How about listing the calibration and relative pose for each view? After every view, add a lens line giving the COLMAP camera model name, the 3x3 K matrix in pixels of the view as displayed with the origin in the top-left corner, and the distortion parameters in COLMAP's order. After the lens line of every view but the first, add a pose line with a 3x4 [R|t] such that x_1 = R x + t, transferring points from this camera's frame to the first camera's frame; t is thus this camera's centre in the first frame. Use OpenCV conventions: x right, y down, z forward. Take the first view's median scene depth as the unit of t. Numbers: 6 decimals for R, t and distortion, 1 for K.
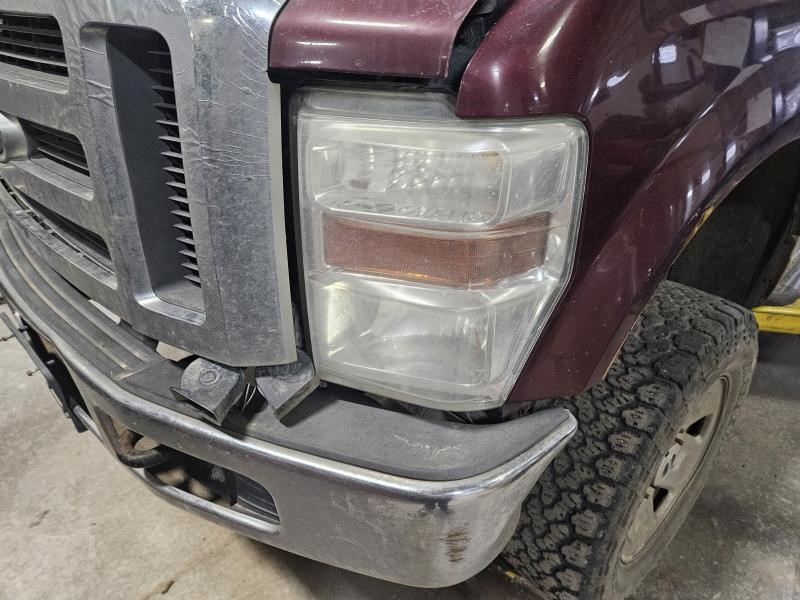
lens RADIAL K [[524.2, 0, 395.3], [0, 524.2, 304.2], [0, 0, 1]] dist [0.053323, -0.040566]
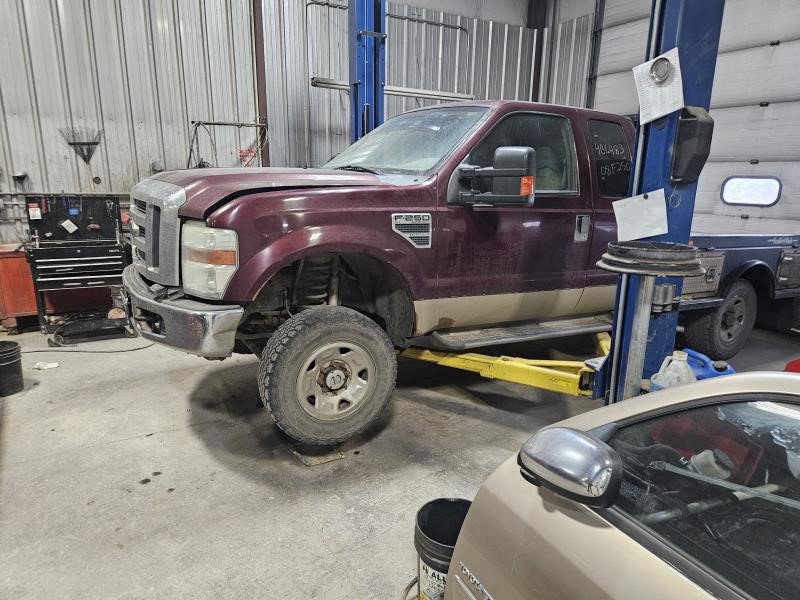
lens RADIAL K [[524.2, 0, 395.3], [0, 524.2, 304.2], [0, 0, 1]] dist [0.053323, -0.040566]
pose [[0.972119, 0.113064, -0.205429, 2.211953], [-0.165802, 0.950932, -0.261224, 1.004340], [0.165814, 0.288001, 0.943165, -2.387038]]
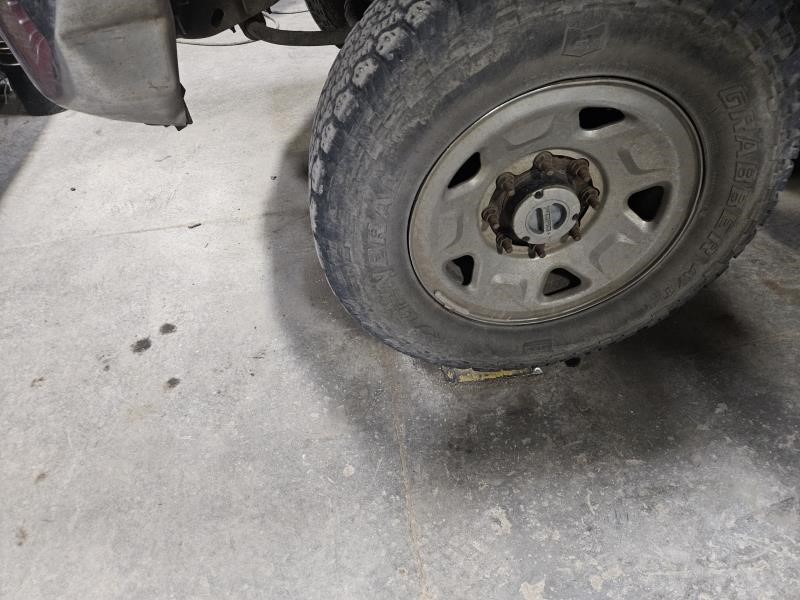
lens RADIAL K [[524.2, 0, 395.3], [0, 524.2, 304.2], [0, 0, 1]] dist [0.053323, -0.040566]
pose [[0.821742, 0.391809, -0.413794, 1.233190], [-0.256604, 0.902763, 0.345216, 0.391073], [0.508816, -0.177497, 0.842378, 0.464382]]
